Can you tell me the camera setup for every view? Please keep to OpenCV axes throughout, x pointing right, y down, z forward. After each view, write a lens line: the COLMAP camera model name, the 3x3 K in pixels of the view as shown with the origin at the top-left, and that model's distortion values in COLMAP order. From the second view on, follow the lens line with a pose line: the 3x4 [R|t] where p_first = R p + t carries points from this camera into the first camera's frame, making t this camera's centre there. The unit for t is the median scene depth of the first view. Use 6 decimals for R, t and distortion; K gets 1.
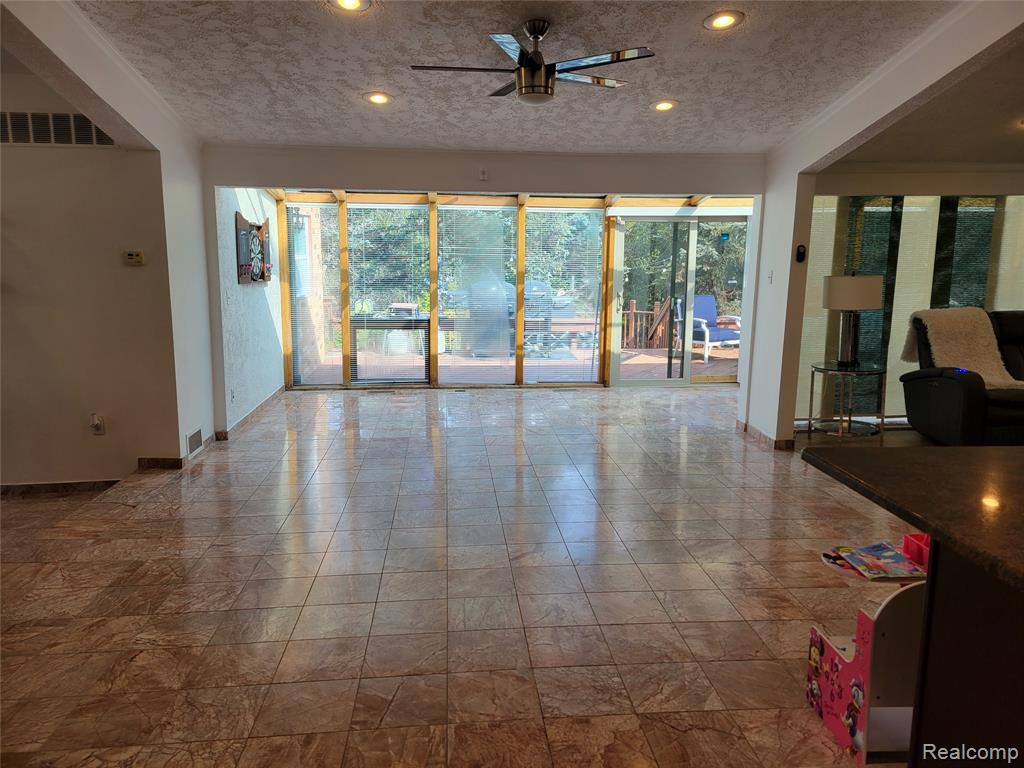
lens RADIAL K [[782.9, 0, 510.6], [0, 782.9, 385.4], [0, 0, 1]] dist [0.058042, -0.030580]
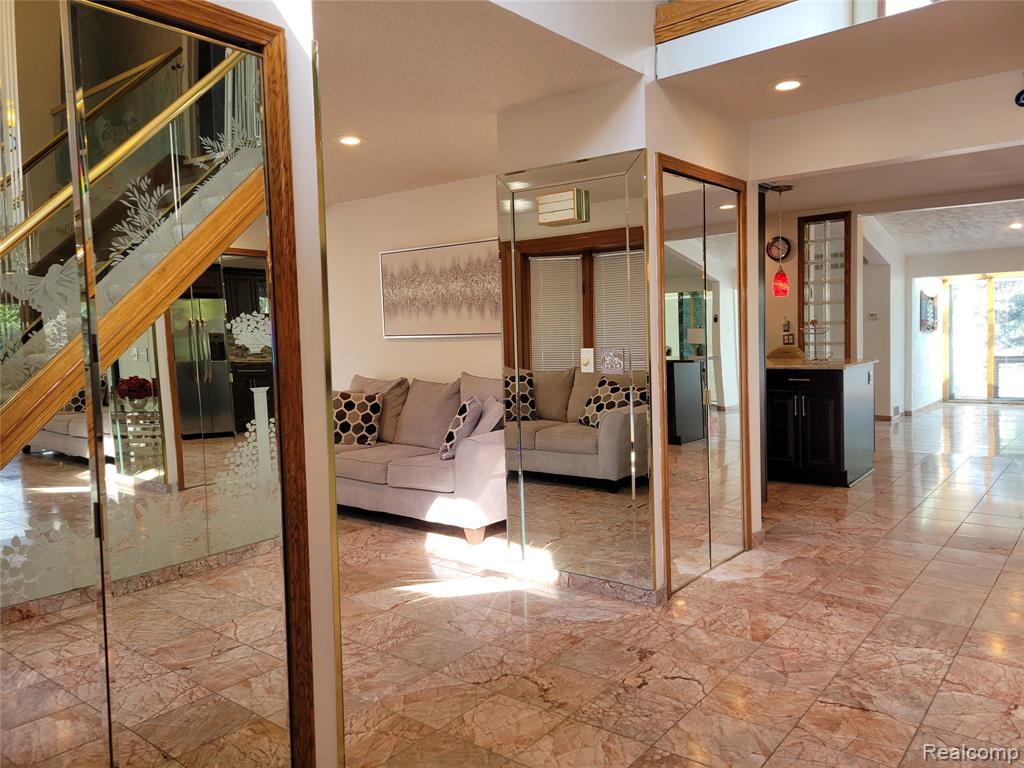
lens RADIAL K [[782.9, 0, 507.8], [0, 782.9, 384.0], [0, 0, 1]] dist [0.058042, -0.030580]
pose [[0.731604, 0.006235, -0.681702, 0.178006], [-0.075636, 0.994527, -0.072077, 0.176280], [0.677521, 0.104293, 0.728071, -0.847811]]
